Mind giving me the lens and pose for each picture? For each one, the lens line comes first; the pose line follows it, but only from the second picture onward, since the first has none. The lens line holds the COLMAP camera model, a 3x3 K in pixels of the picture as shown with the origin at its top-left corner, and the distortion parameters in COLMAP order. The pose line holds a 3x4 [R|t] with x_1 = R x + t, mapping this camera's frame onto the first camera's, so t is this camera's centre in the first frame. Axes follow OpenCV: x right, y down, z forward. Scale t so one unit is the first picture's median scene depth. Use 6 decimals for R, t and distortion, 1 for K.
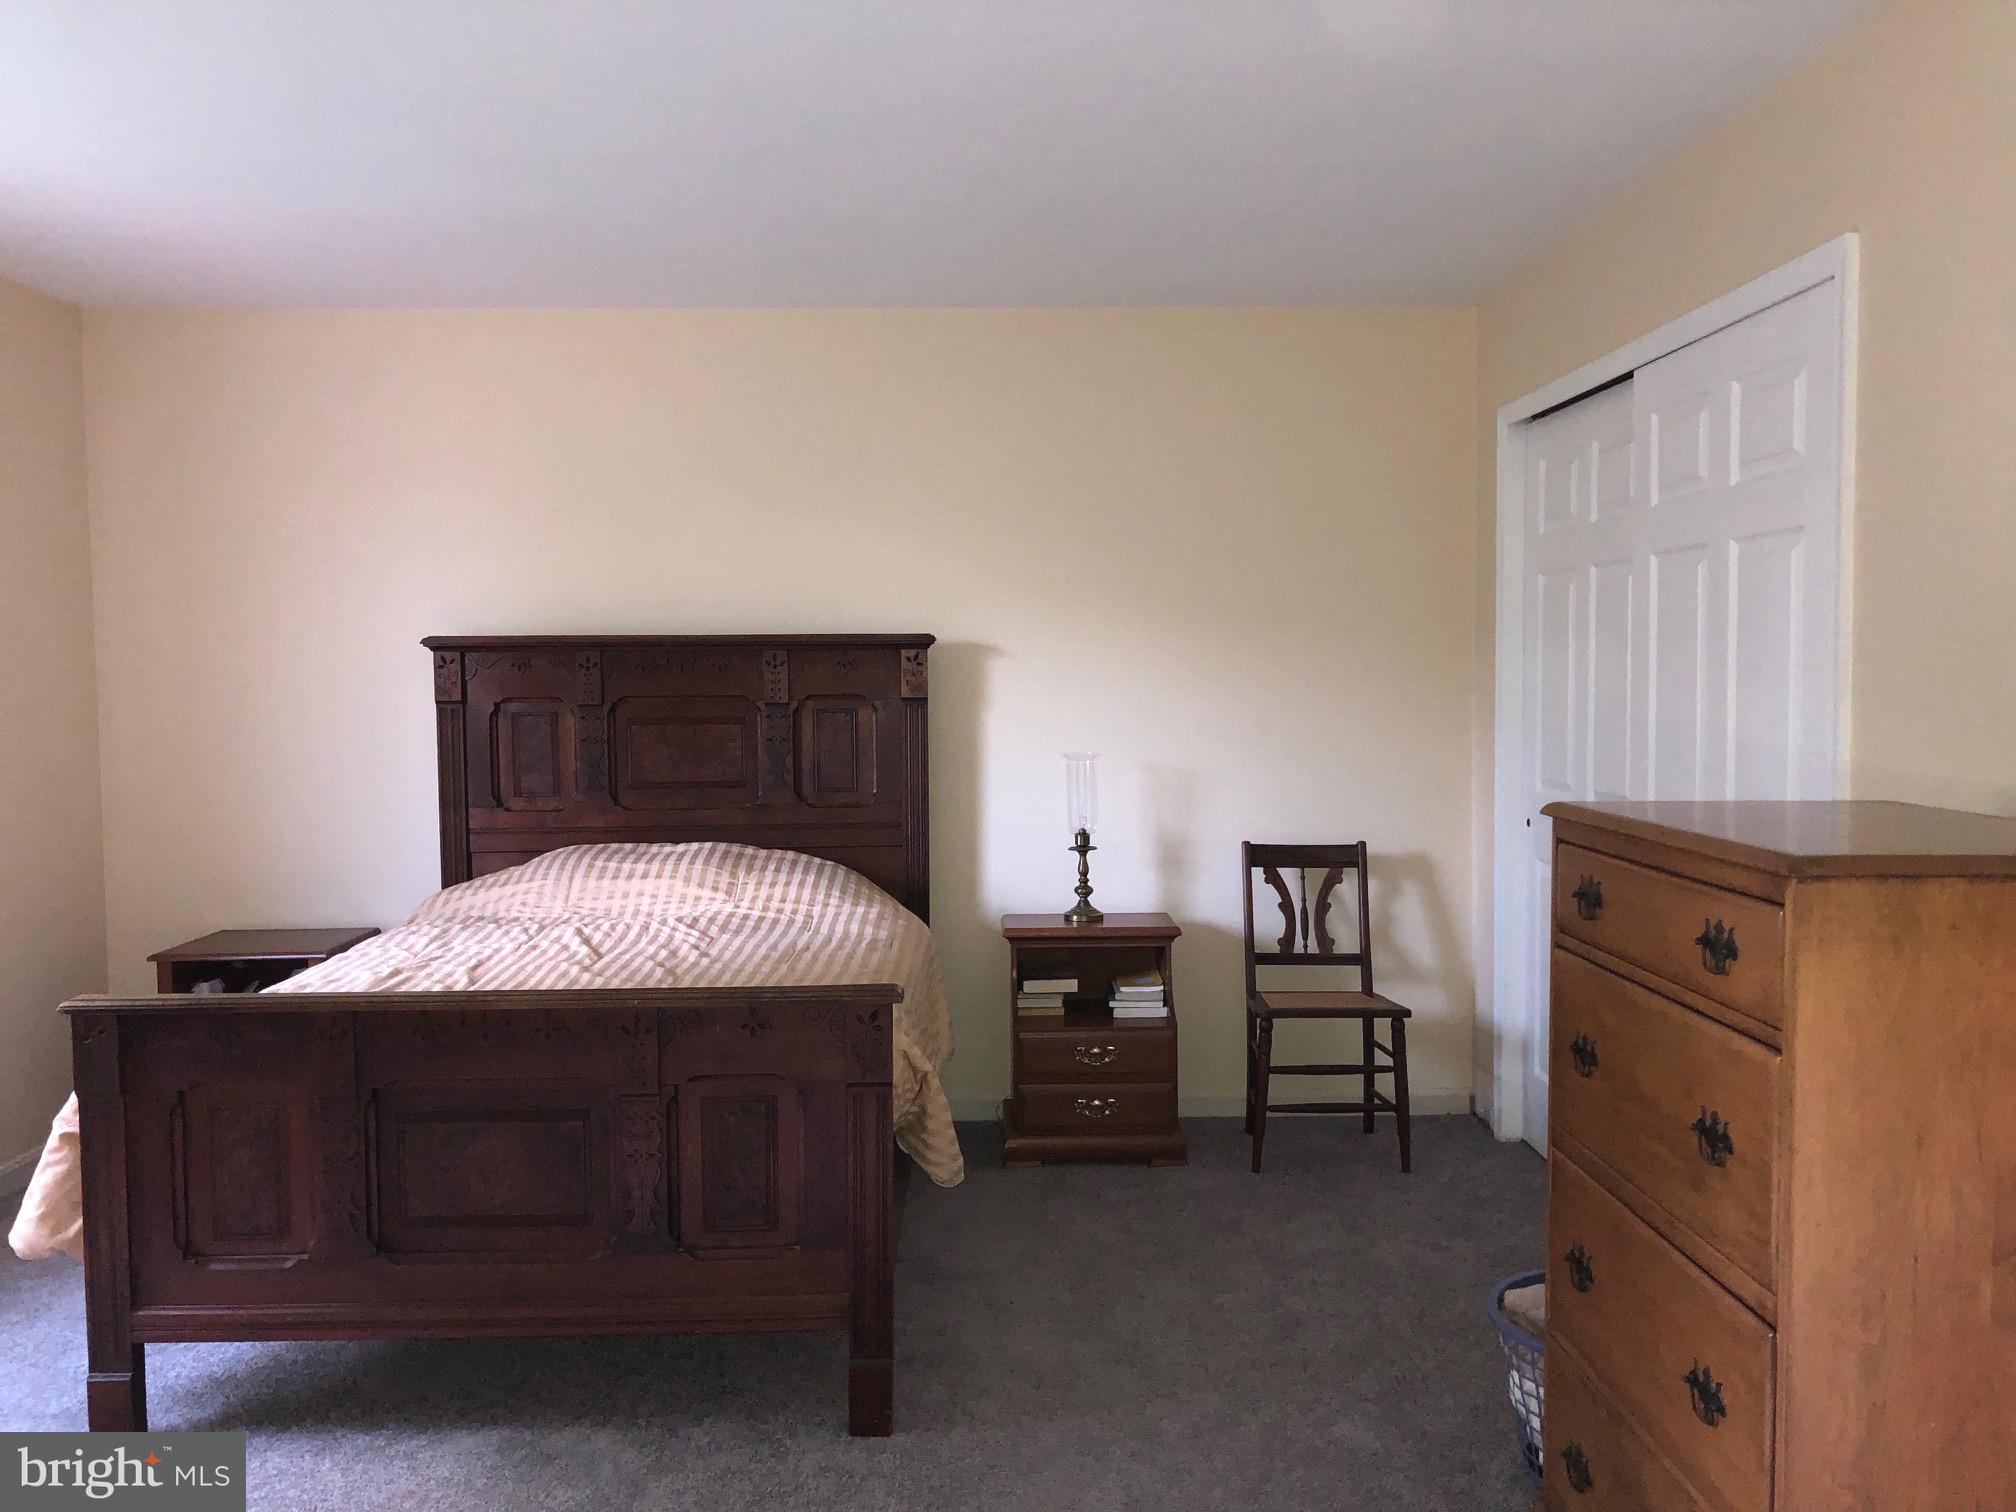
lens RADIAL K [[1659.6, 0, 1010.9], [0, 1659.6, 763.5], [0, 0, 1]] dist [0.068982, -0.090314]
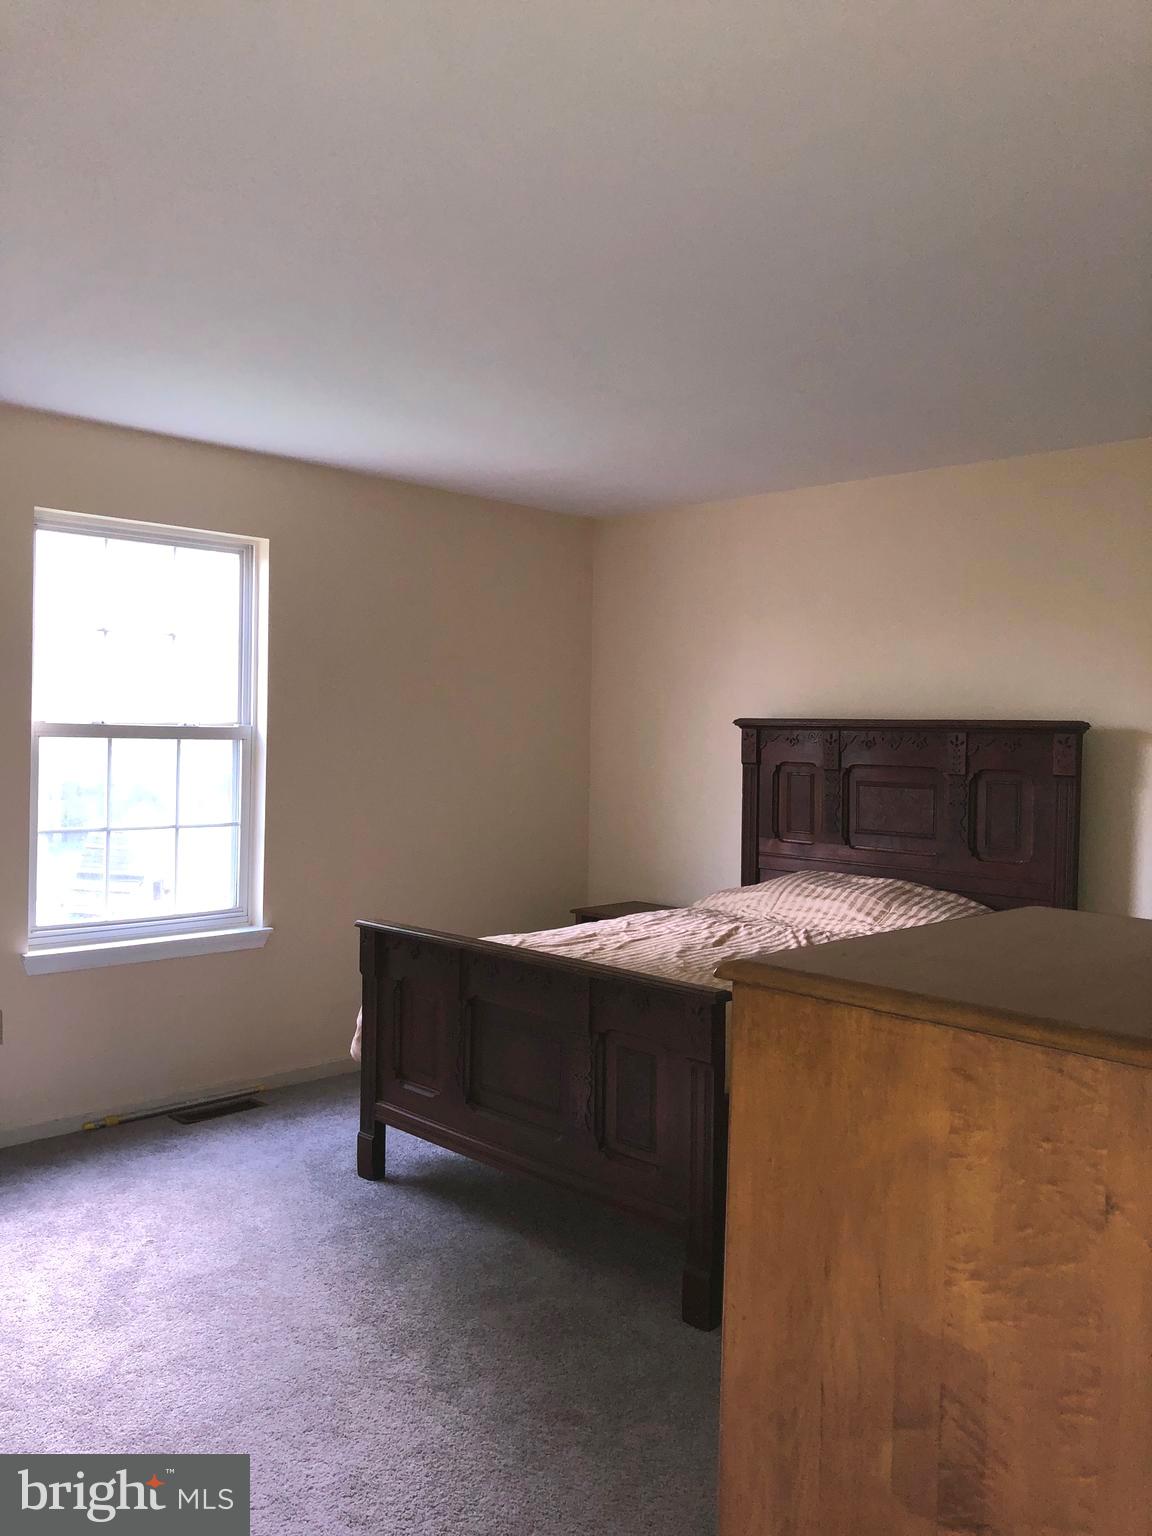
lens RADIAL K [[1264.5, 0, 582.7], [0, 1264.5, 756.2], [0, 0, 1]] dist [0.068982, -0.090314]
pose [[0.691092, 0.035801, -0.721880, 0.360232], [-0.063111, 0.997947, -0.010928, -0.021968], [0.720006, 0.053111, 0.691932, 0.133062]]
